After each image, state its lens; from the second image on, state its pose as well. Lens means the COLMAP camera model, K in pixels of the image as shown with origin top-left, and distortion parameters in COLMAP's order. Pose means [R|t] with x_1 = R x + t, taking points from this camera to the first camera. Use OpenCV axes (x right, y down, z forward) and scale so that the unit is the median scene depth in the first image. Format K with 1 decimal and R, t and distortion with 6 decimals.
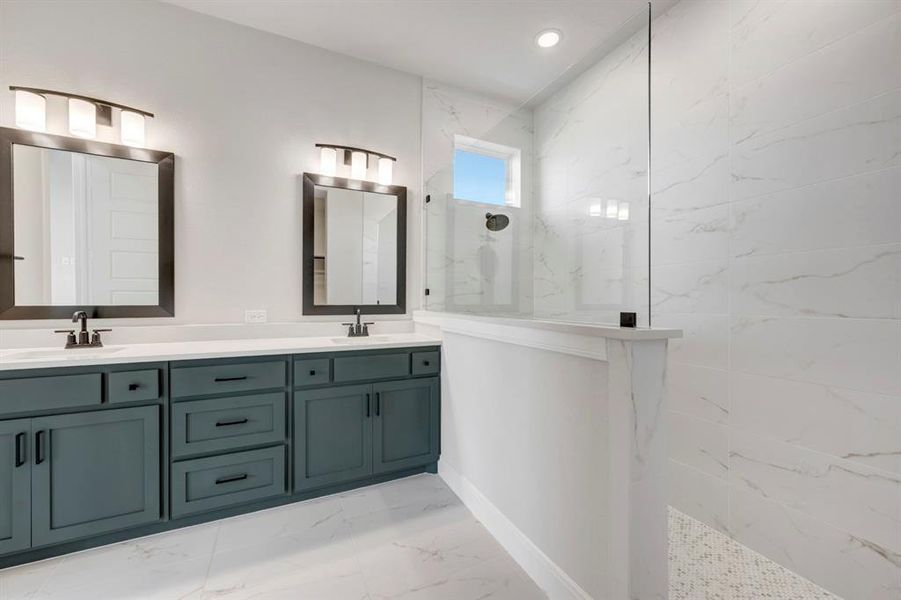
lens RADIAL K [[362.3, 0, 455.1], [0, 362.3, 300.7], [0, 0, 1]] dist [0.001581, -0.000779]
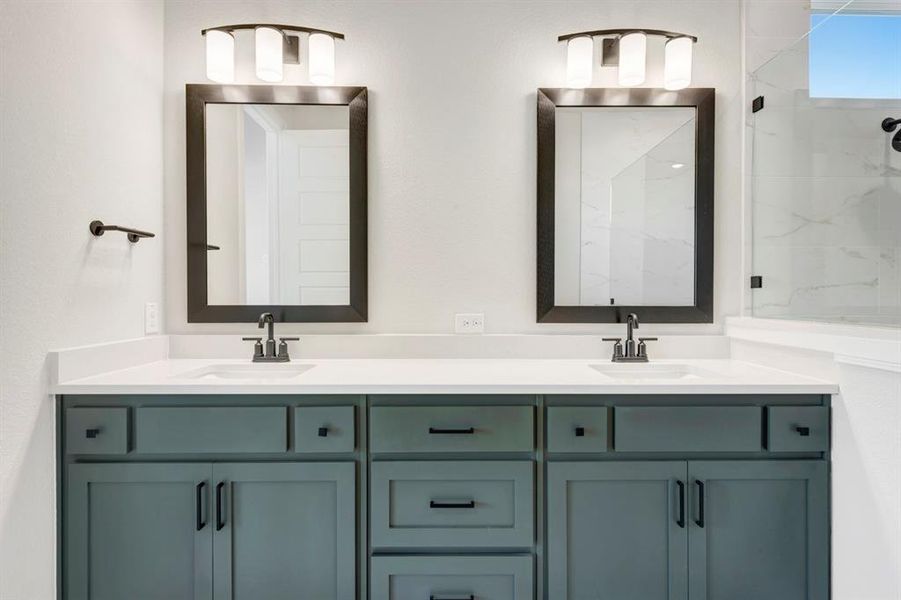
lens RADIAL K [[459.7, 0, 444.7], [0, 459.7, 300.2], [0, 0, 1]] dist [-0.004907, -0.000156]
pose [[0.897435, 0.000591, -0.441146, -0.259424], [0.000137, 0.999999, 0.001618, 0.001134], [0.441146, -0.001512, 0.897434, 0.281340]]
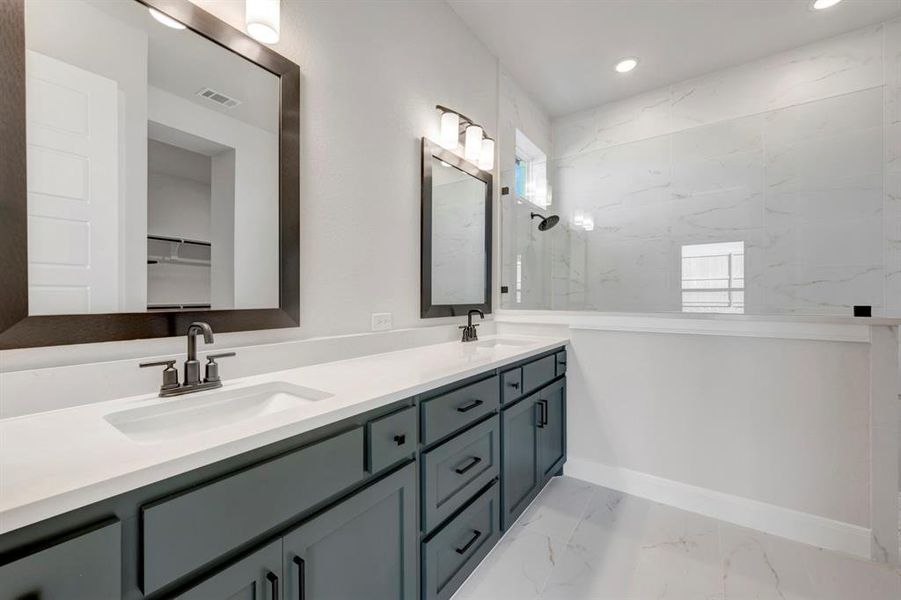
lens RADIAL K [[362.3, 0, 468.1], [0, 362.3, 299.9], [0, 0, 1]] dist [0.001581, -0.000779]
pose [[0.867734, -0.007070, 0.496979, -0.862098], [0.006343, 0.999975, 0.003151, -0.002005], [-0.496989, 0.000418, 0.867757, 0.317023]]
